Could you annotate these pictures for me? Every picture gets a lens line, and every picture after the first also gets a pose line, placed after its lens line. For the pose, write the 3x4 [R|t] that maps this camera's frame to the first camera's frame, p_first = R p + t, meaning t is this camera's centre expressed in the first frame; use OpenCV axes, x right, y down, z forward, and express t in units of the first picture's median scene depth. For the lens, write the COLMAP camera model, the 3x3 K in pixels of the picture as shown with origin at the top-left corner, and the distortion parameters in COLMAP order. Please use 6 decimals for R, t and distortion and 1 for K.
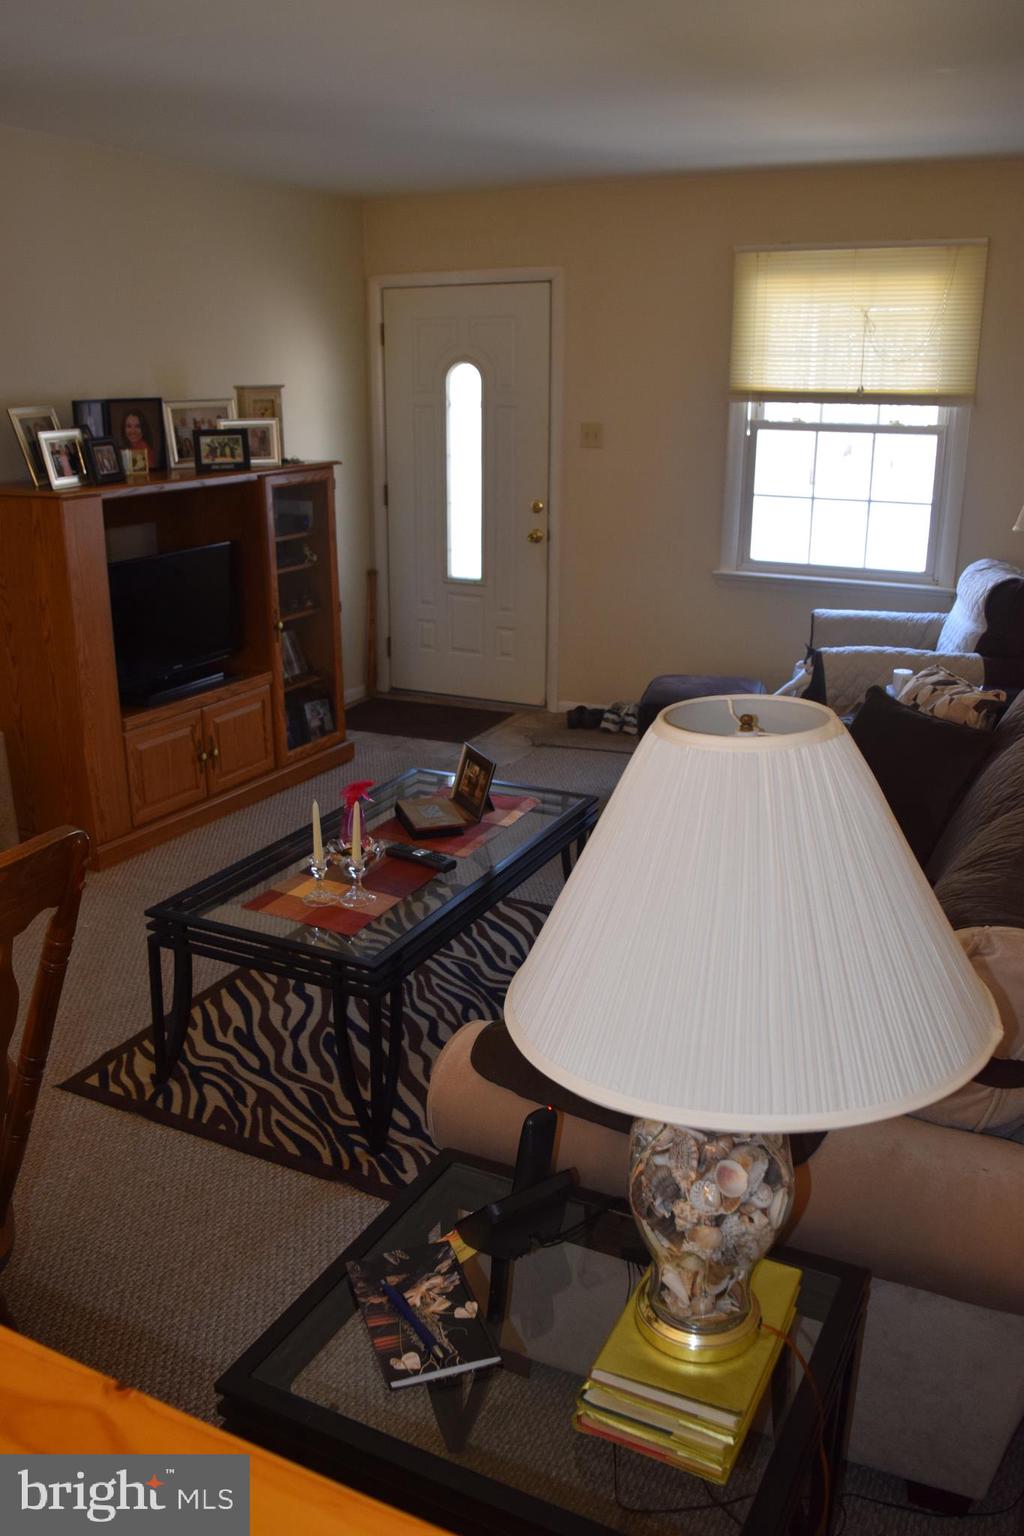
lens RADIAL K [[1234.2, 0, 511.6], [0, 1234.2, 778.5], [0, 0, 1]] dist [-0.093364, 0.015612]
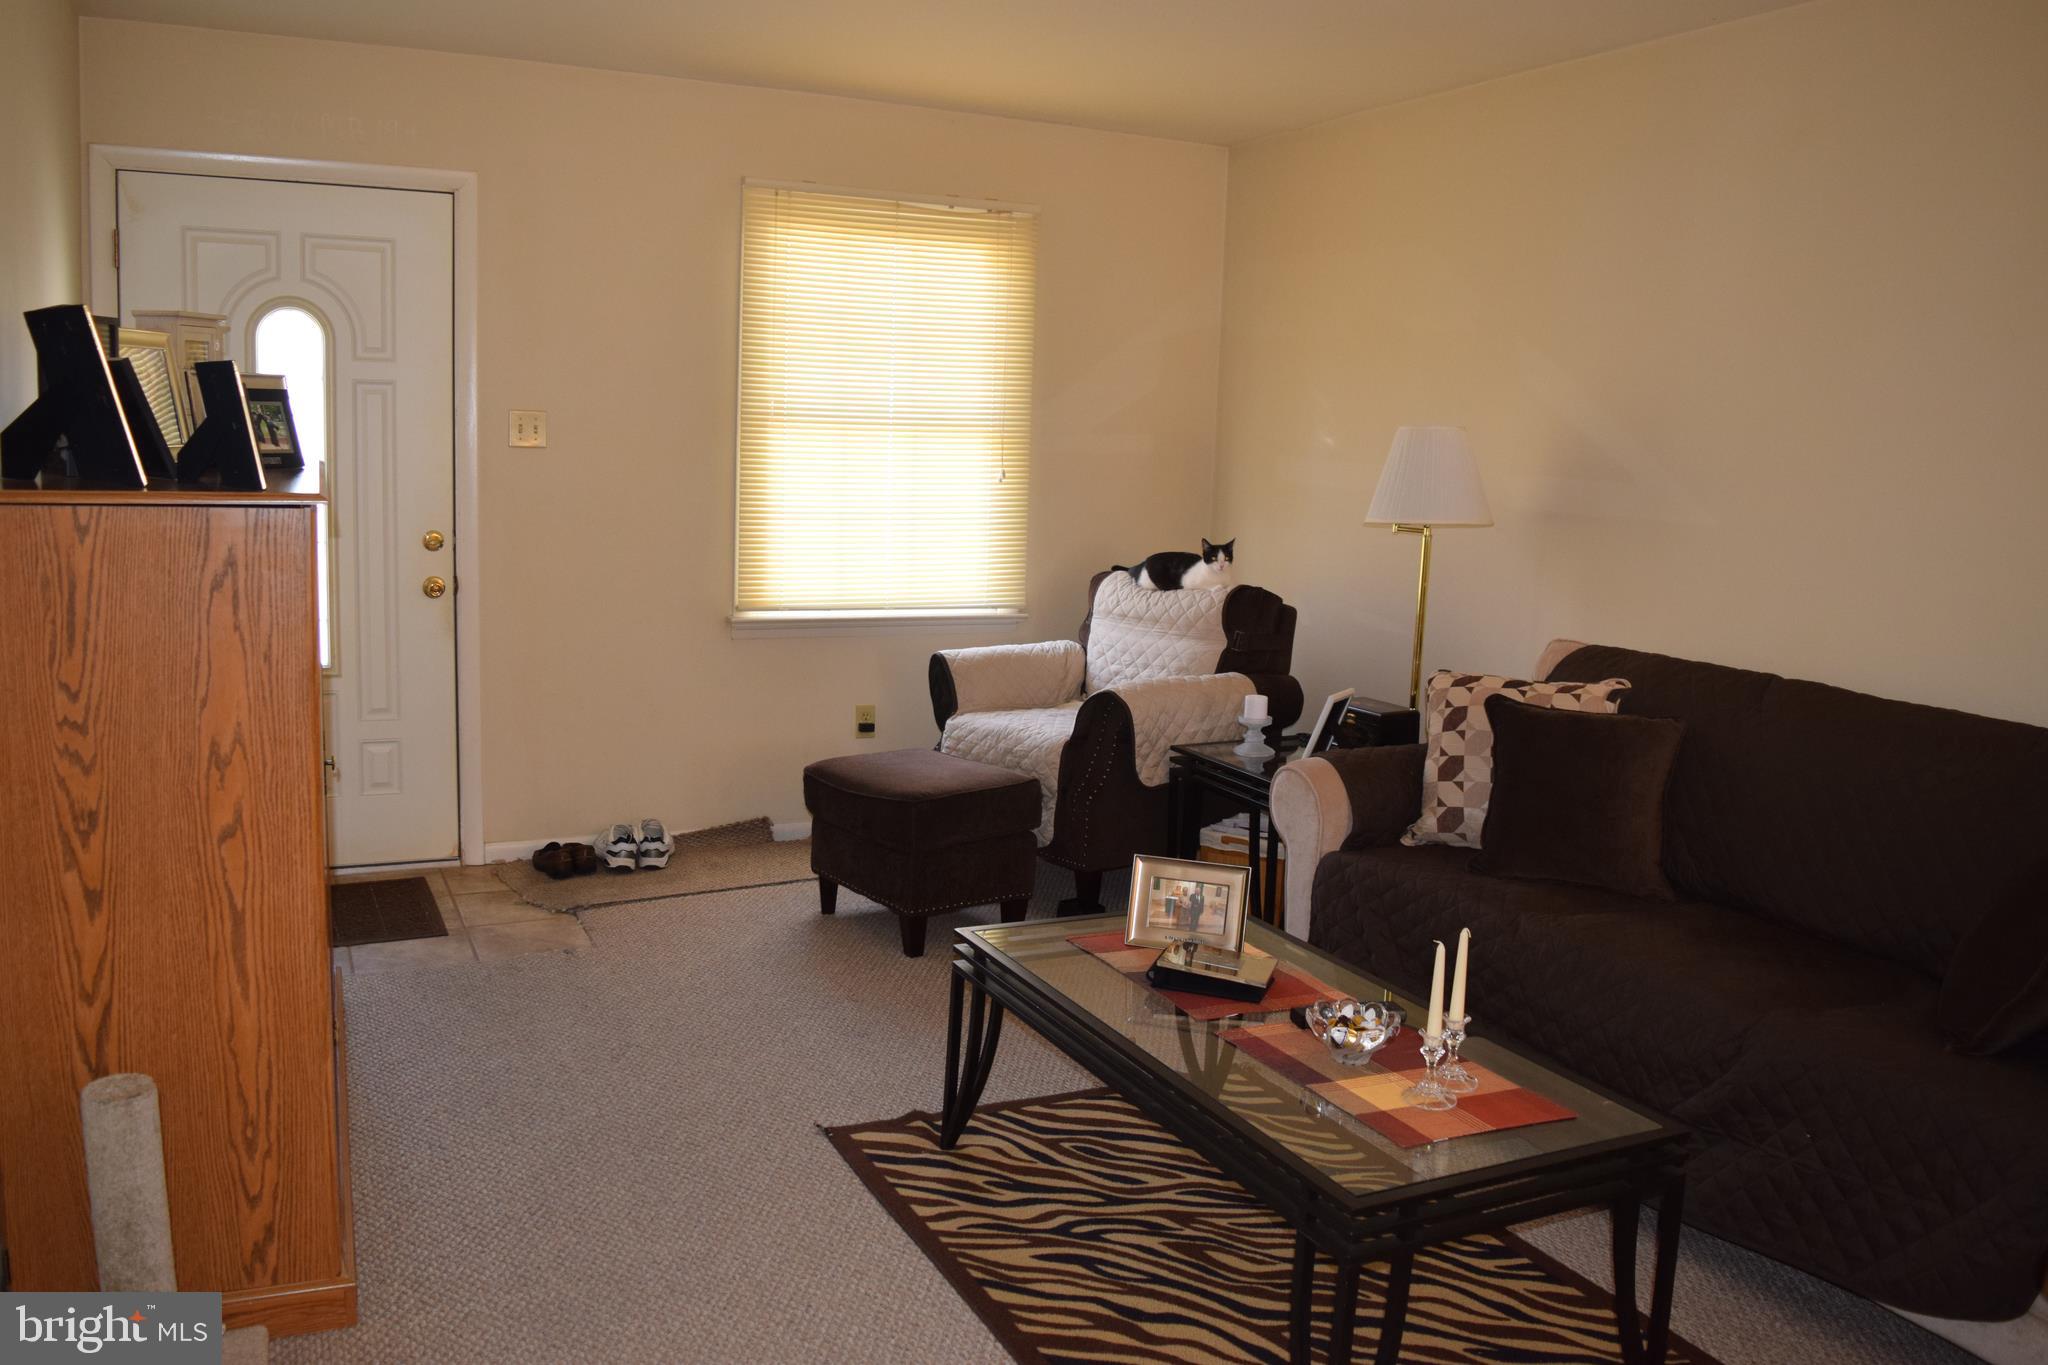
lens RADIAL K [[1577.8, 0, 1022.6], [0, 1577.8, 671.8], [0, 0, 1]] dist [-0.098640, -0.006101]
pose [[0.607495, -0.091908, 0.788989, -0.446910], [0.205269, 0.977709, -0.044159, -0.062344], [-0.767343, 0.188781, 0.612819, 0.313446]]
